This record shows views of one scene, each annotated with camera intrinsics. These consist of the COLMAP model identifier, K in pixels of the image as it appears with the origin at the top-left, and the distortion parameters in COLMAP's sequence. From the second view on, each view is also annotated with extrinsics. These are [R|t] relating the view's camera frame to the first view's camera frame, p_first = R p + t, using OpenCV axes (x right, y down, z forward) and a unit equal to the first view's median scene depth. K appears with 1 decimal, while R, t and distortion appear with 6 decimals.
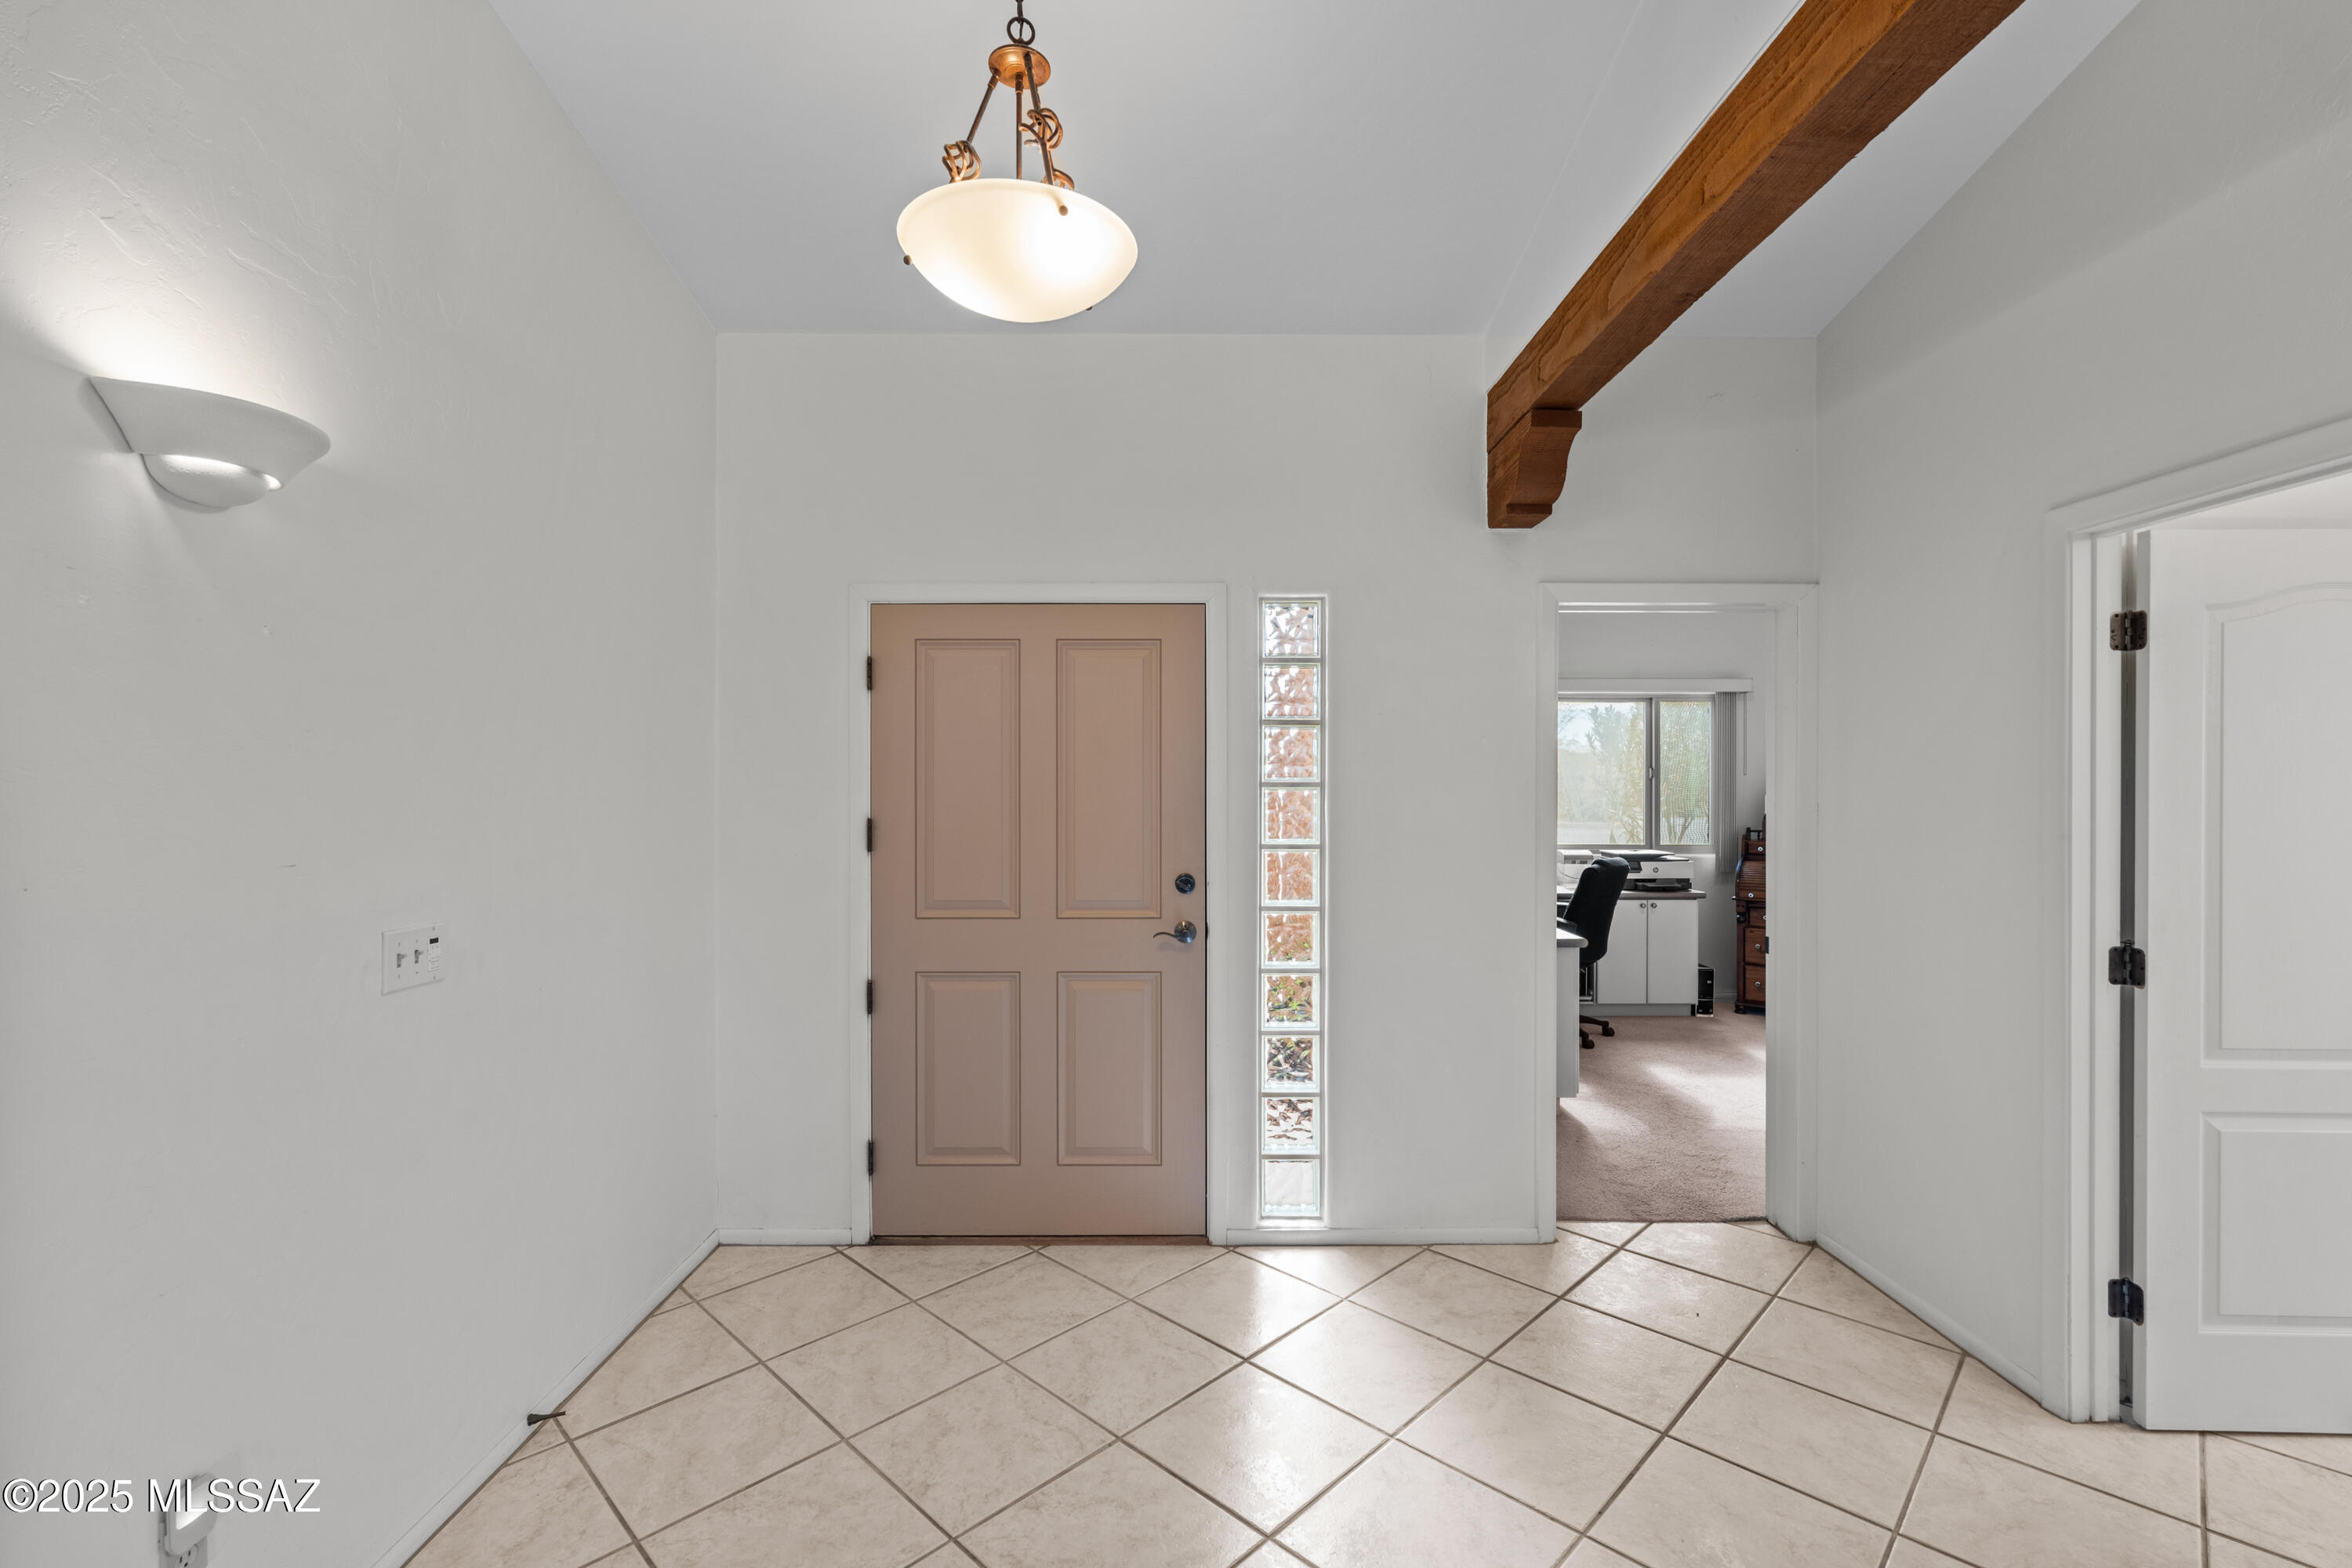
lens RADIAL K [[1042.5, 0, 1169.2], [0, 1042.5, 798.1], [0, 0, 1]] dist [-0.015849, 0.000123]
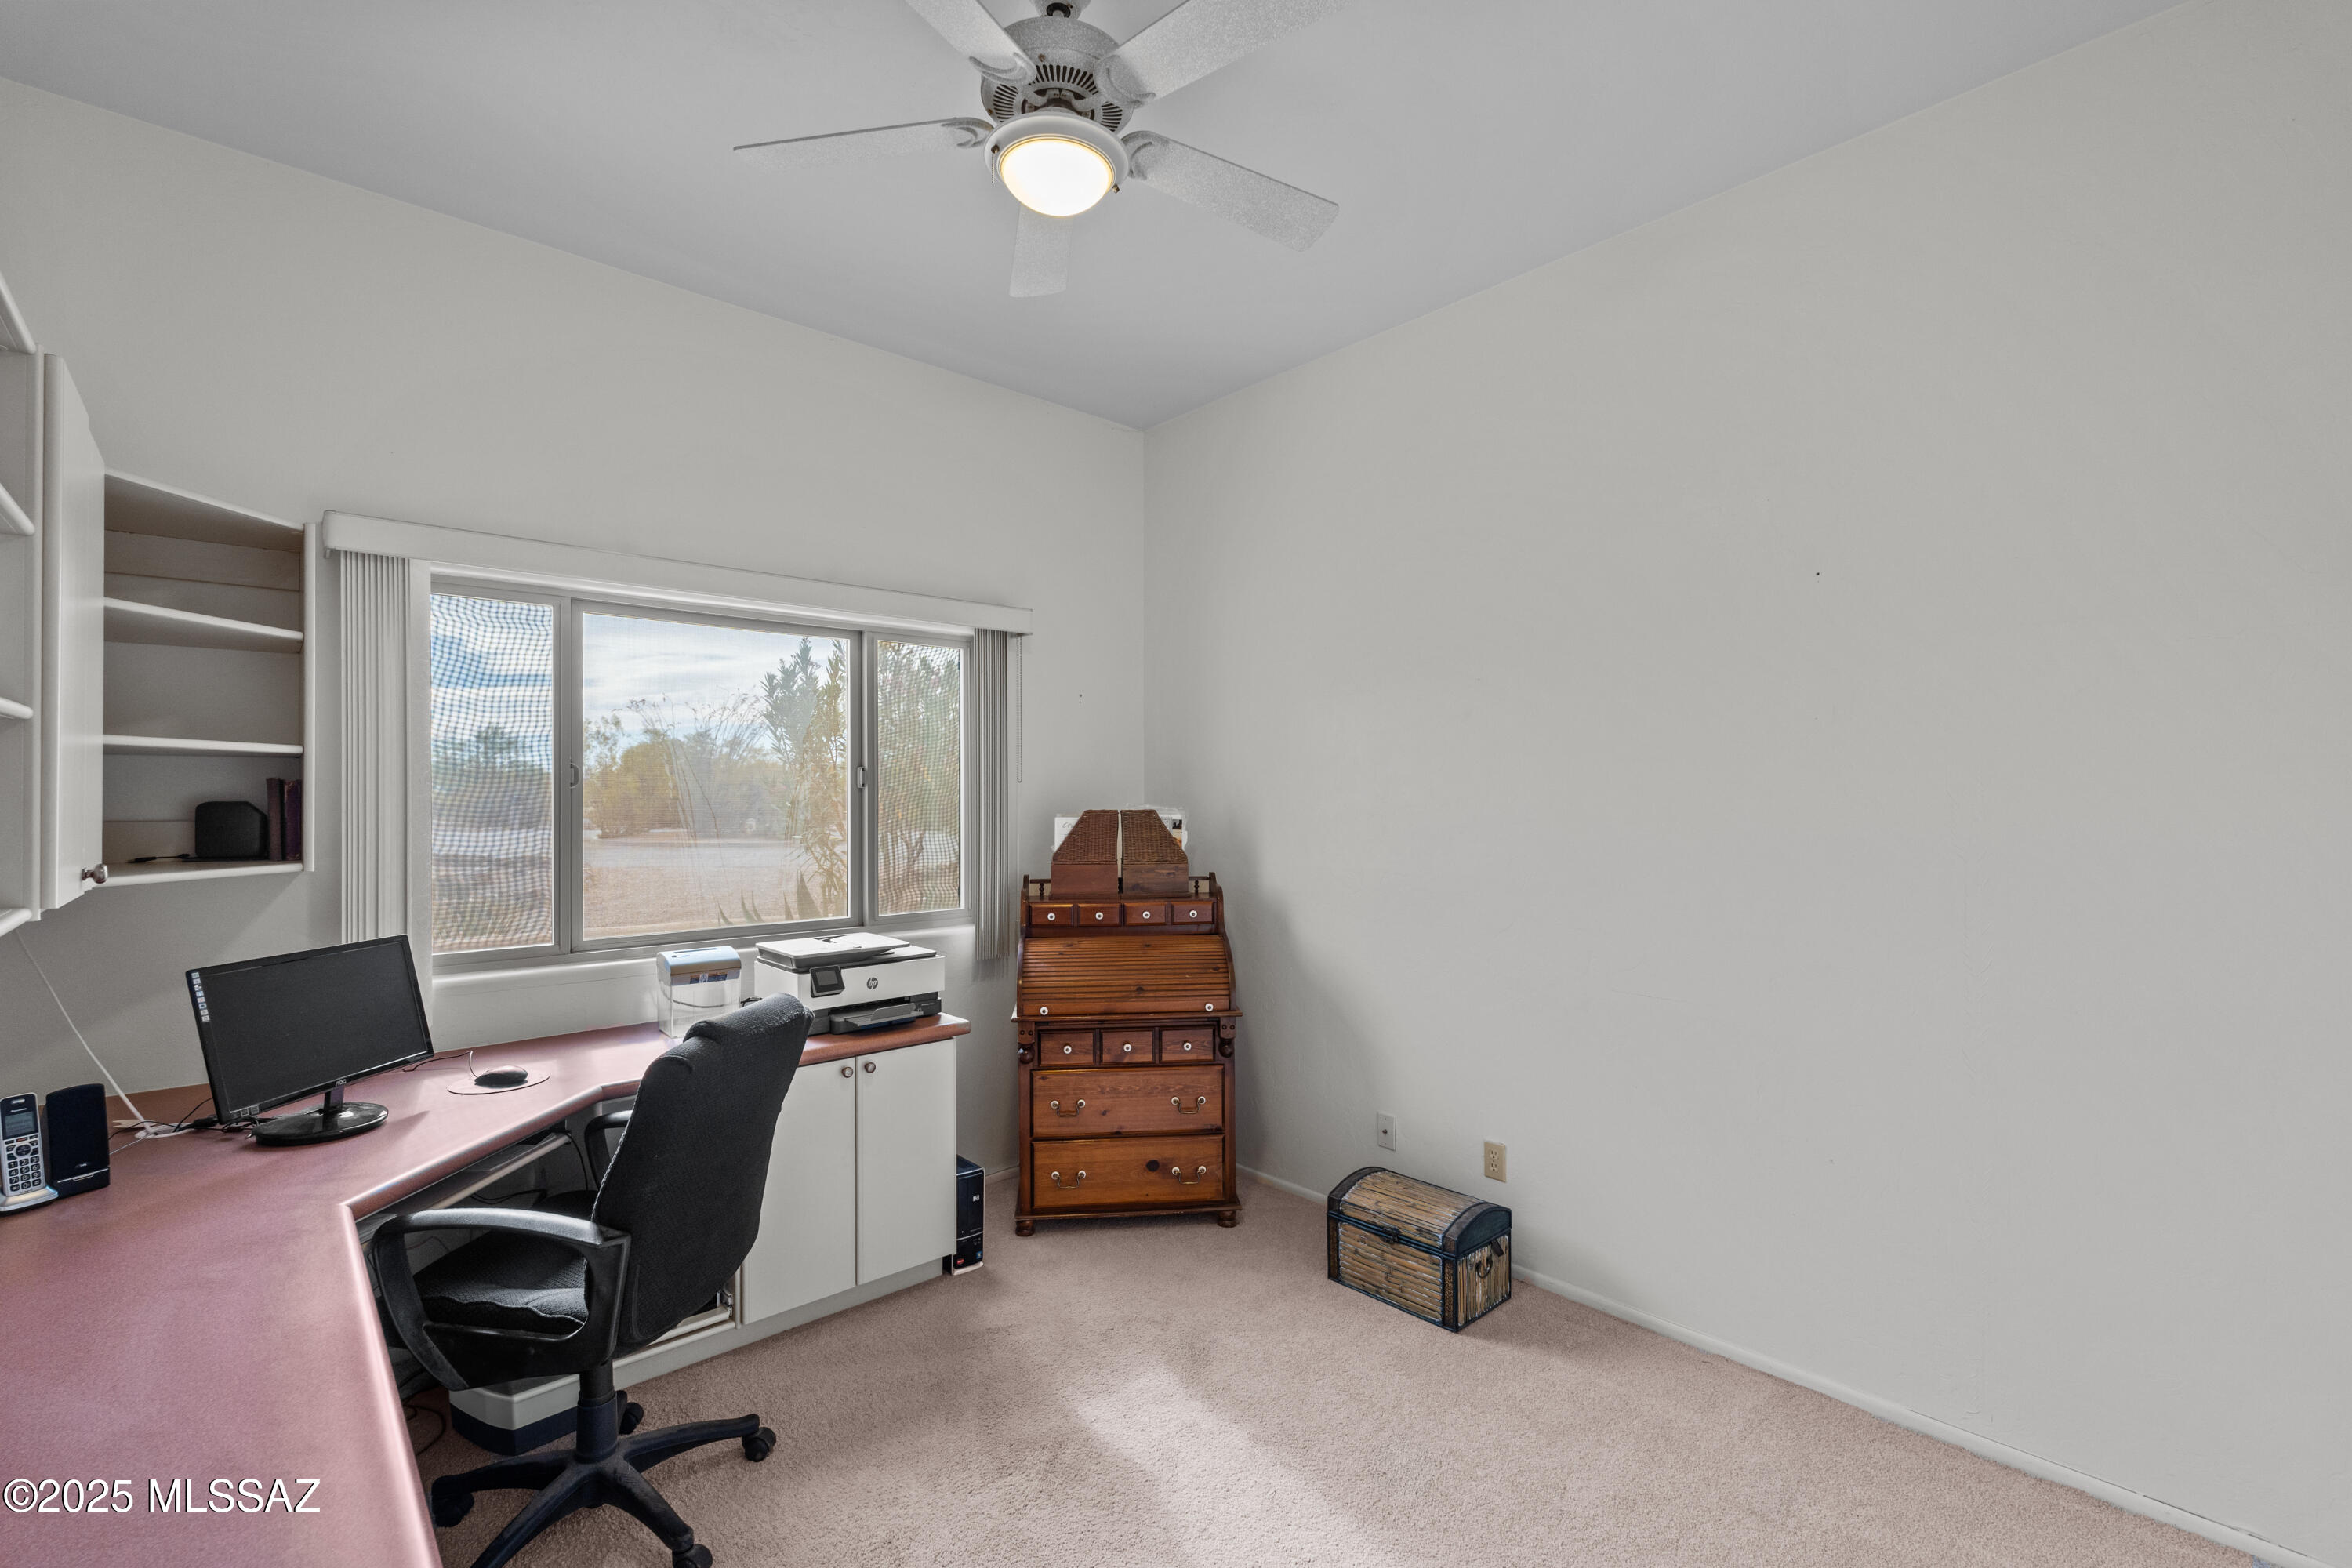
lens RADIAL K [[1042.5, 0, 1174.7], [0, 1042.5, 799.1], [0, 0, 1]] dist [-0.015849, 0.000123]
pose [[0.745297, 0.002547, 0.666727, 0.256971], [0.001730, 0.999982, -0.005755, -0.009875], [-0.666730, 0.005443, 0.745279, 0.559239]]
